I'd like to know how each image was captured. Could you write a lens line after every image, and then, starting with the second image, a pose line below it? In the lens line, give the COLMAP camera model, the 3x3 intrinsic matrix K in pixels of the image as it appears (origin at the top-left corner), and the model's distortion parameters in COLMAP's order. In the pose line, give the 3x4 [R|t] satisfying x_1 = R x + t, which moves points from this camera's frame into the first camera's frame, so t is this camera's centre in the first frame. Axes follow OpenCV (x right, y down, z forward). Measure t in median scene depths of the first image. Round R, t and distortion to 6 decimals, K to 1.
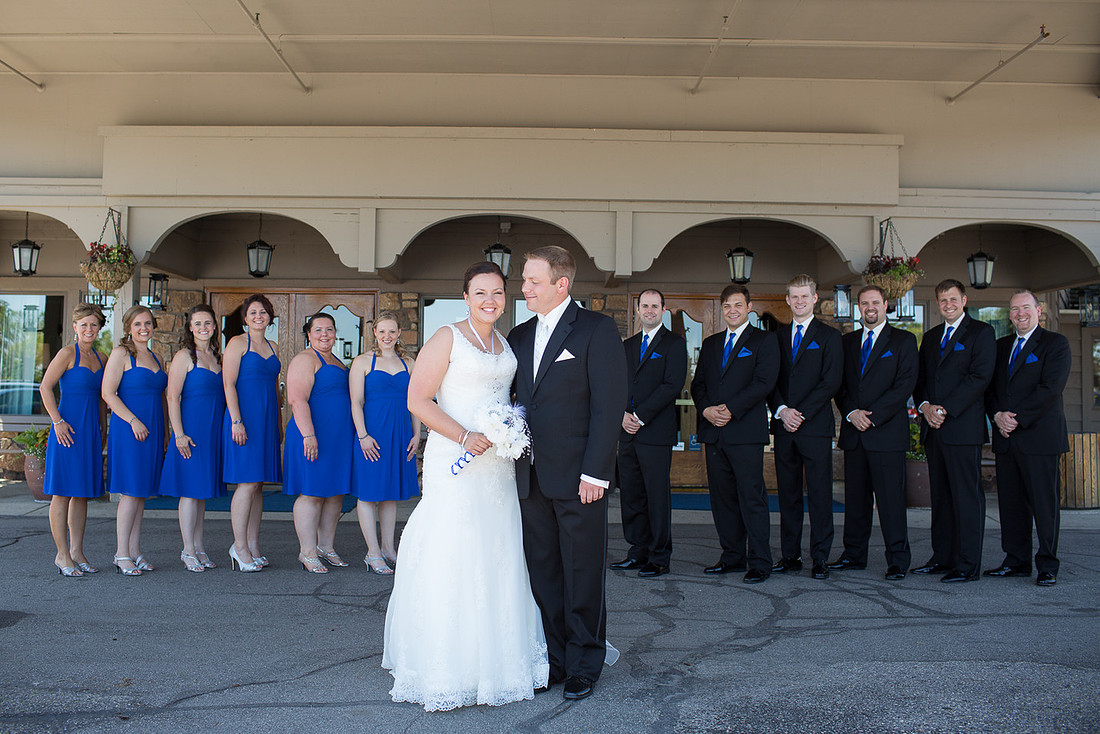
lens RADIAL K [[1153.1, 0, 548.1], [0, 1153.1, 357.7], [0, 0, 1]] dist [-0.118068, 0.165197]
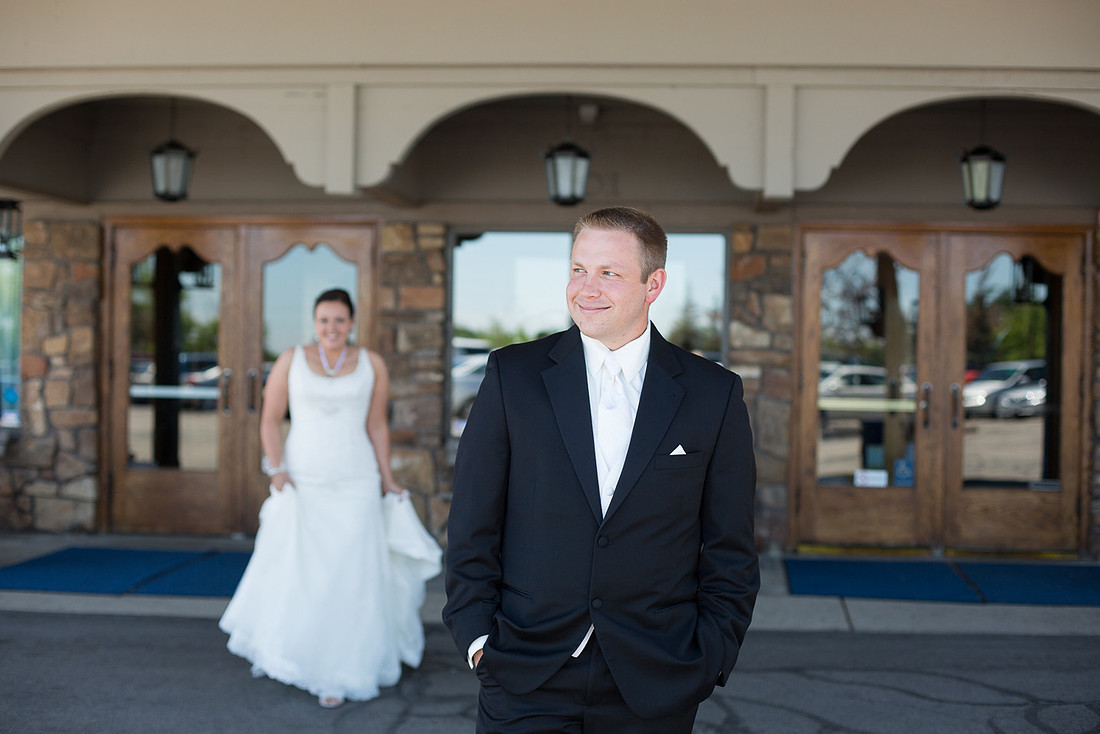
lens RADIAL K [[1651.0, 0, 575.3], [0, 1651.0, 366.7], [0, 0, 1]] dist [-0.148337, 0.051873]
pose [[0.996636, 0.002997, -0.081897, 0.031826], [0.000435, 0.999124, 0.041852, -0.020697], [0.081951, -0.041747, 0.995762, 0.166007]]
